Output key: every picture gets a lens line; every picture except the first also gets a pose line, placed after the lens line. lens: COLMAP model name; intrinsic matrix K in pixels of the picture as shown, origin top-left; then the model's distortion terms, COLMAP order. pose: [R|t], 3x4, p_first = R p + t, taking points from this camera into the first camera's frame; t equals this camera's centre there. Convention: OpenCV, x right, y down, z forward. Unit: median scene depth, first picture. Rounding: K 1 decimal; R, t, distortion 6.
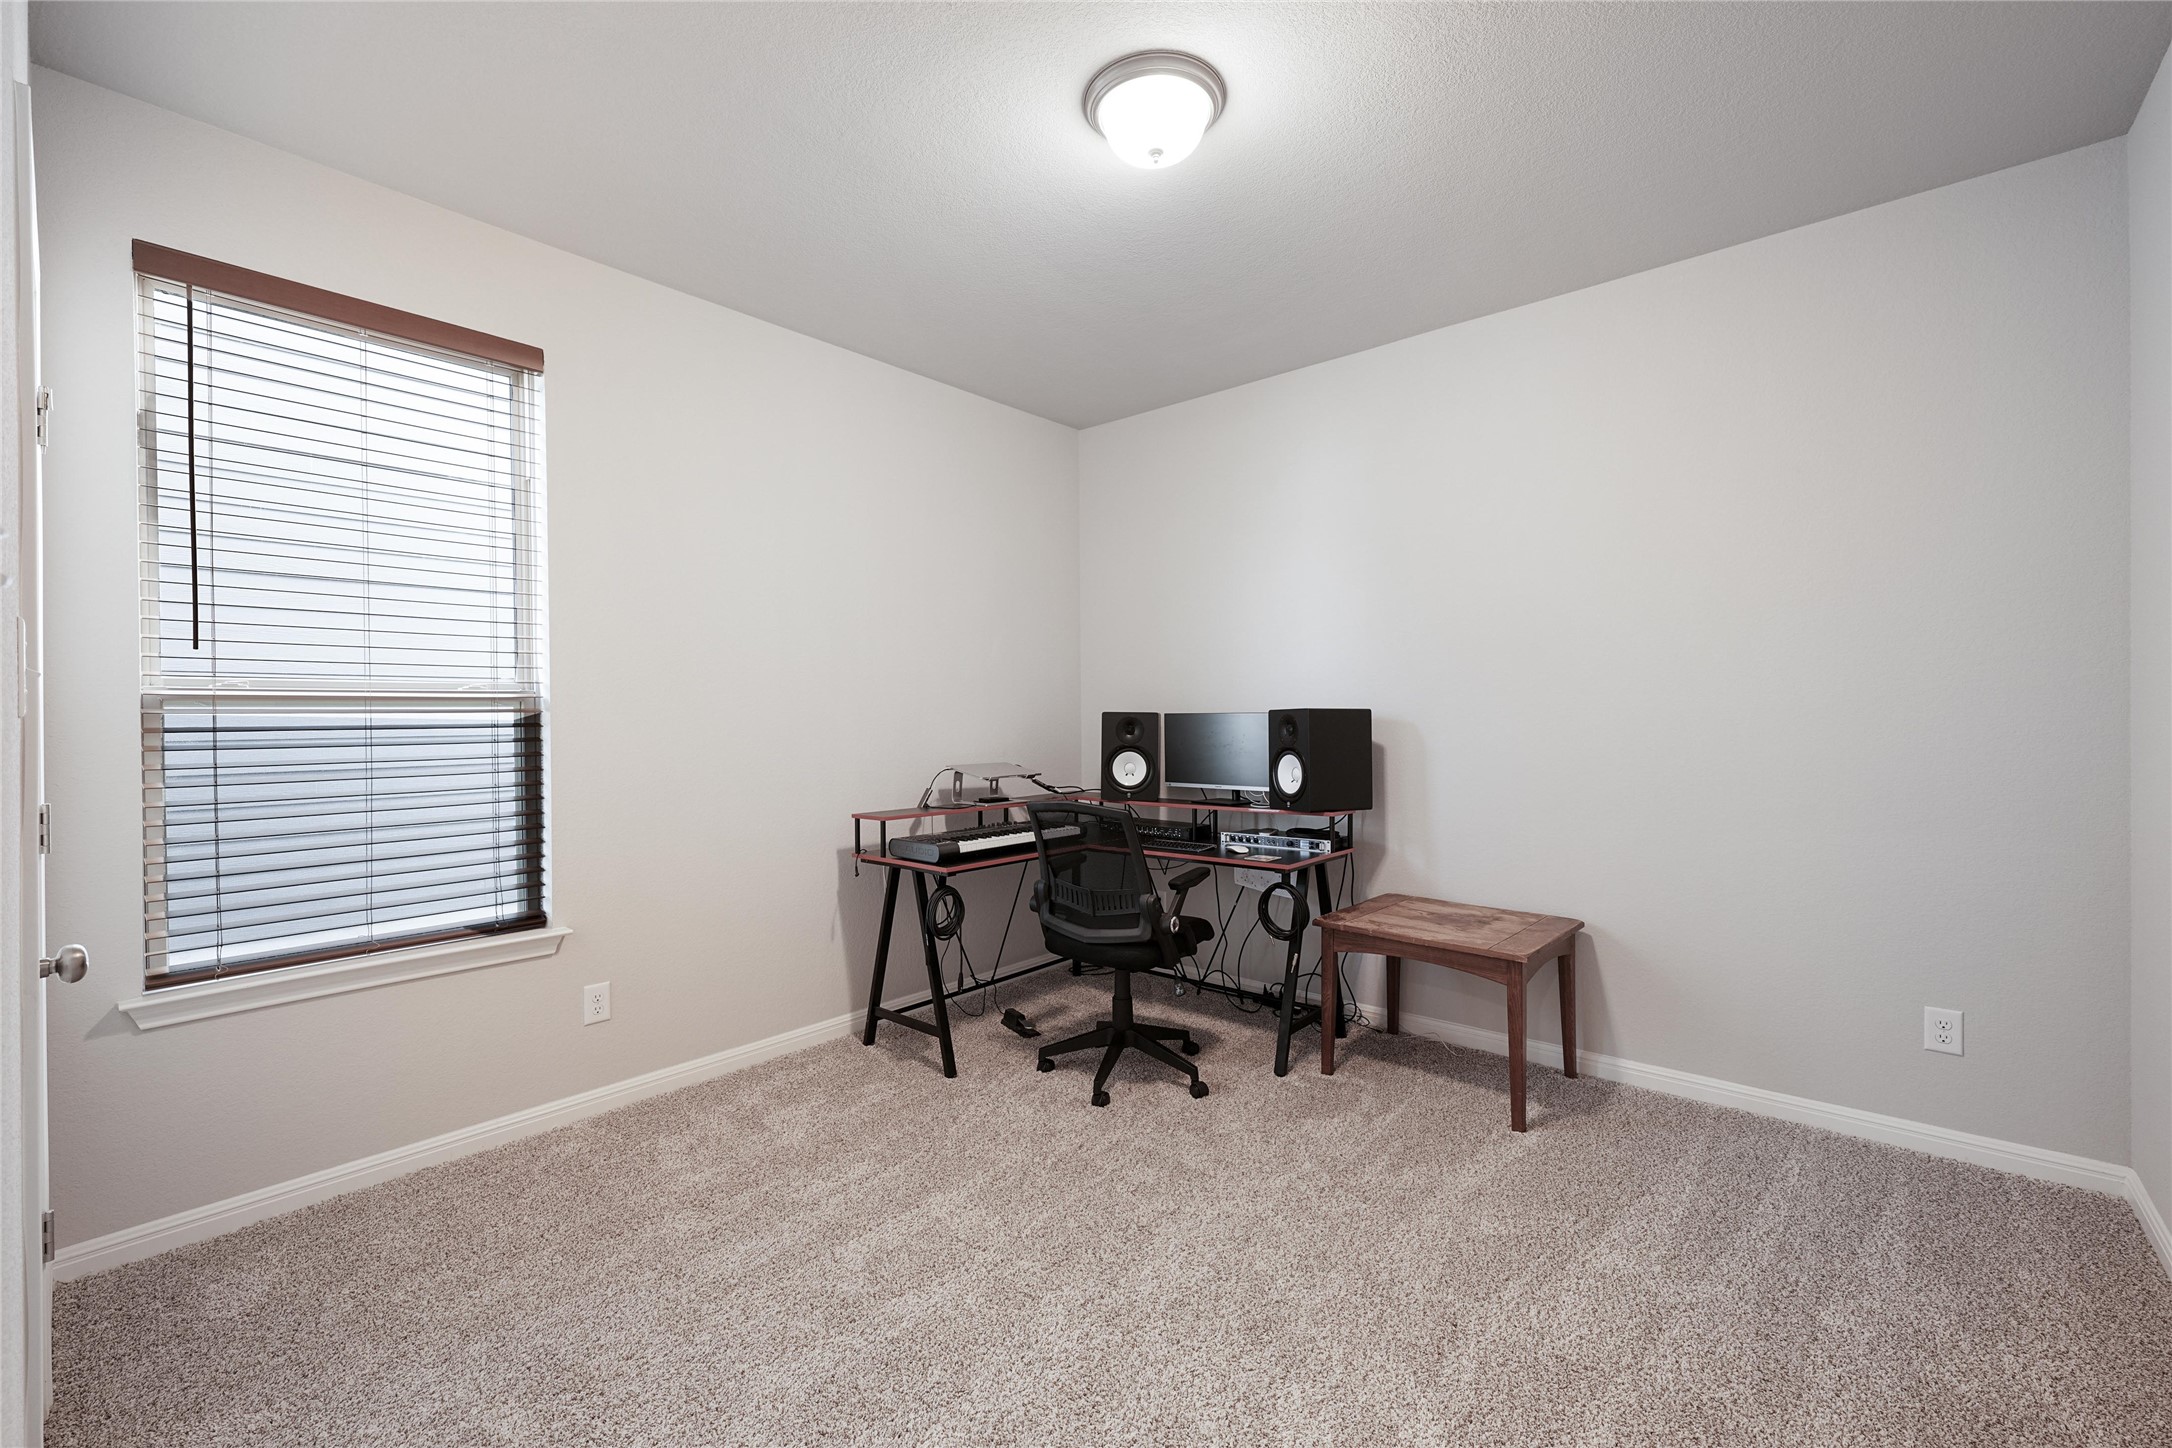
lens RADIAL K [[914.1, 0, 1086.0], [0, 914.1, 724.0], [0, 0, 1]] dist [0.001243, 0.000198]
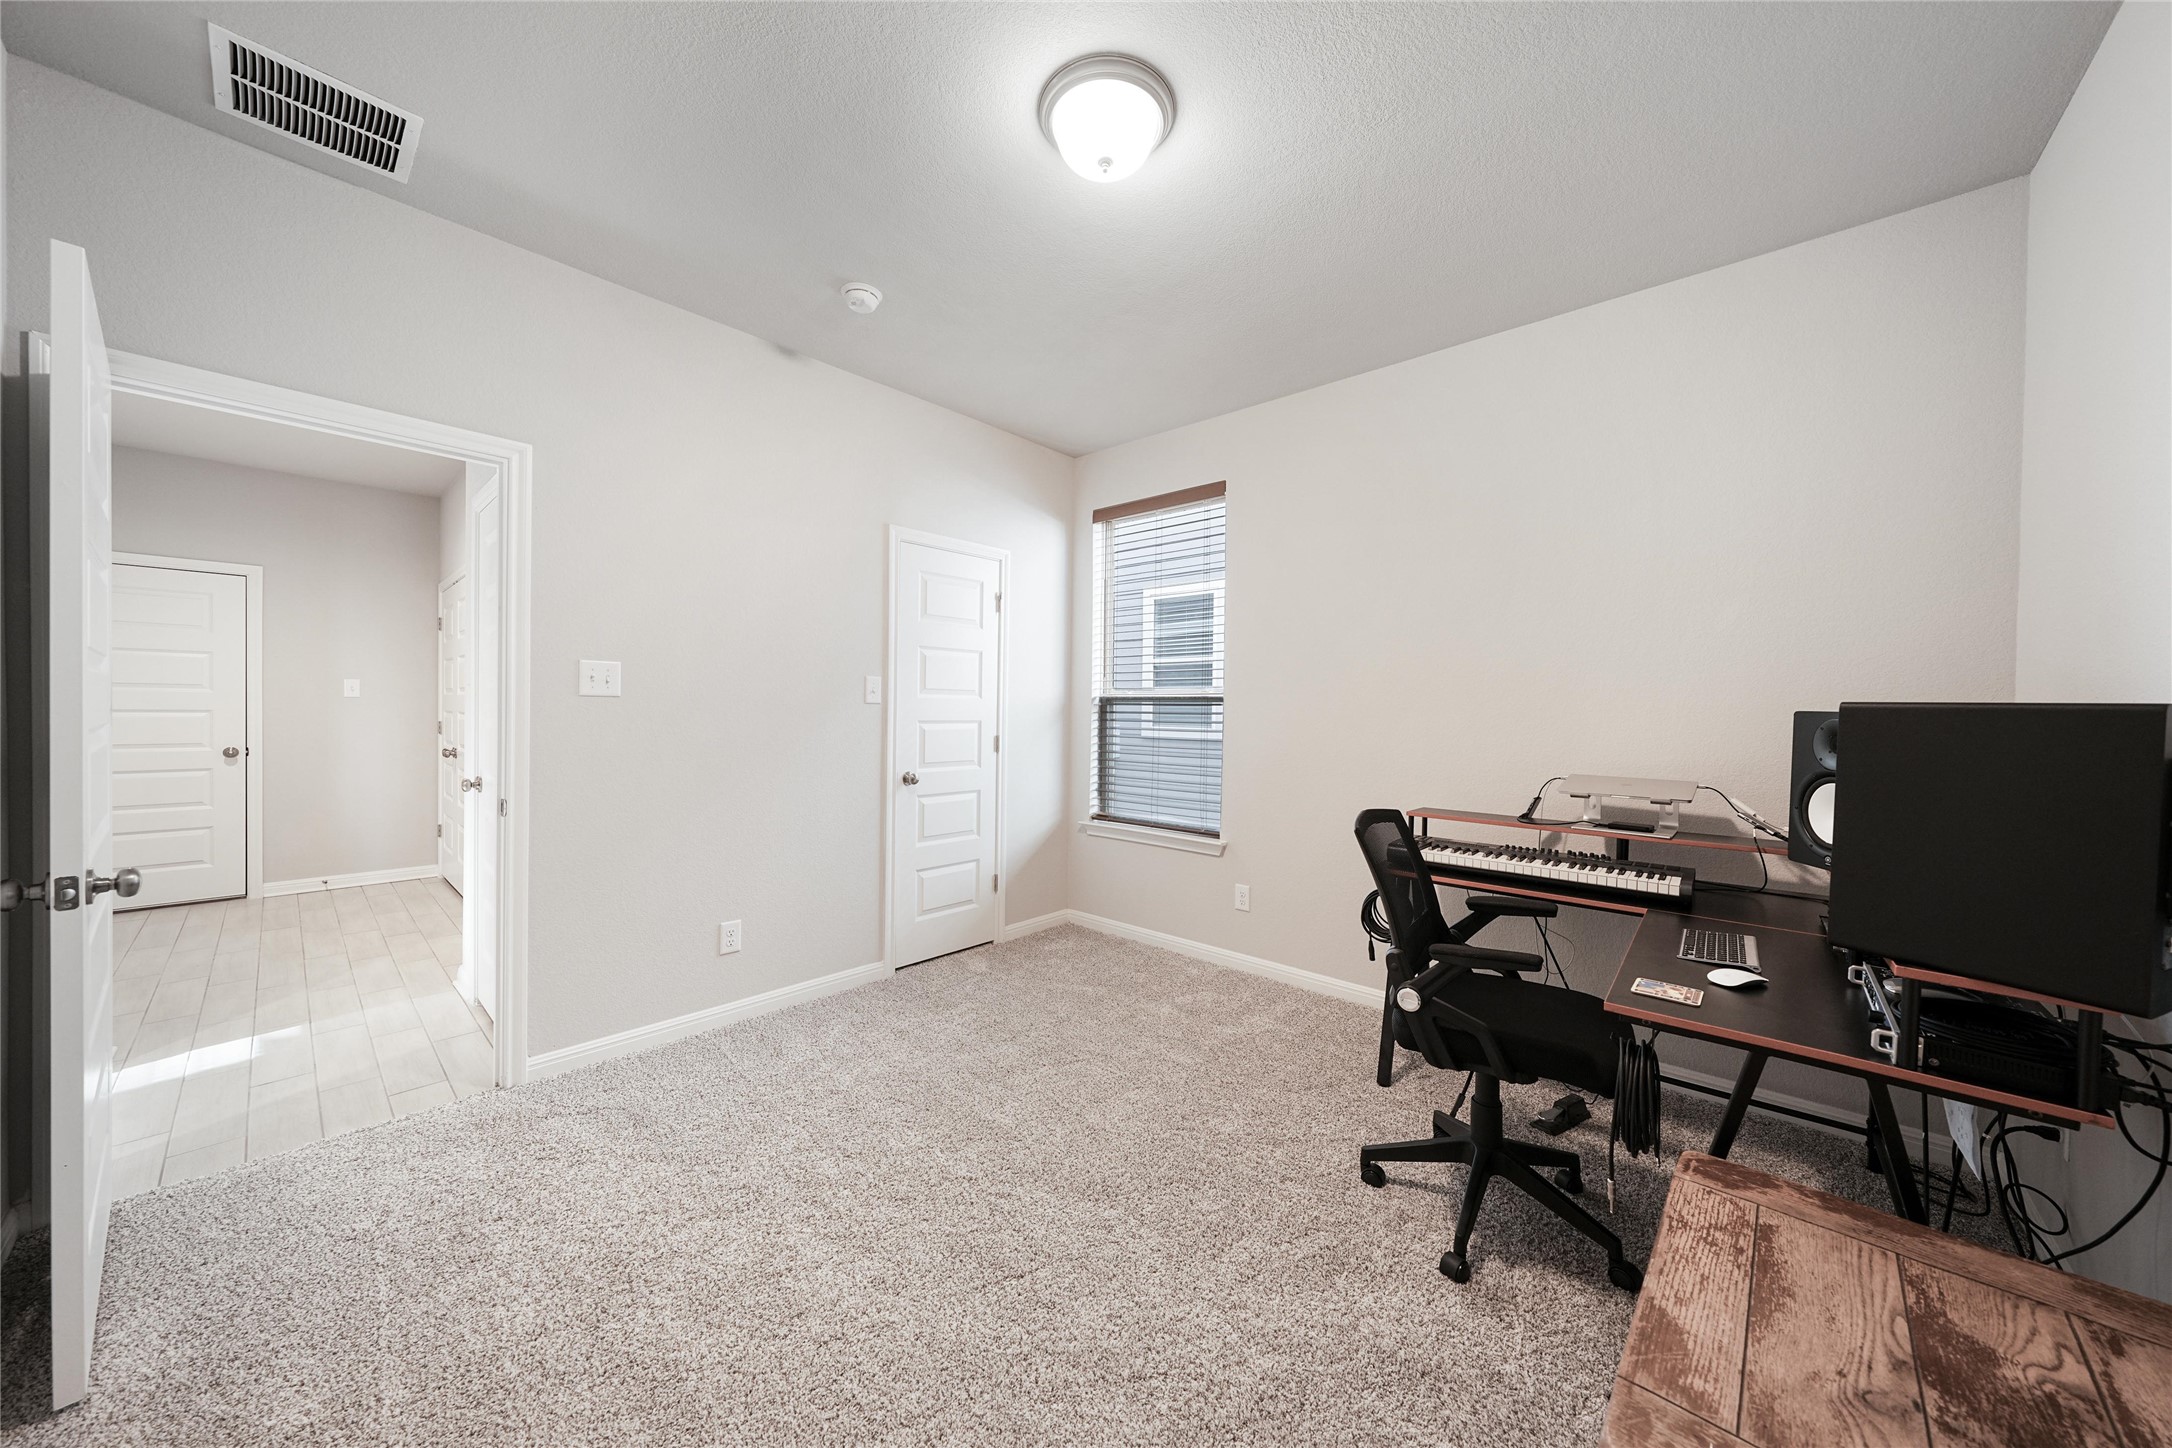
lens RADIAL K [[732.0, 0, 1086.0], [0, 732.0, 724.0], [0, 0, 1]] dist [-0.000522, -0.000027]
pose [[-0.004876, 0.028045, -0.999595, 0.729925], [-0.021918, 0.999364, 0.028146, -0.011617], [0.999748, 0.022046, -0.004258, 0.800948]]
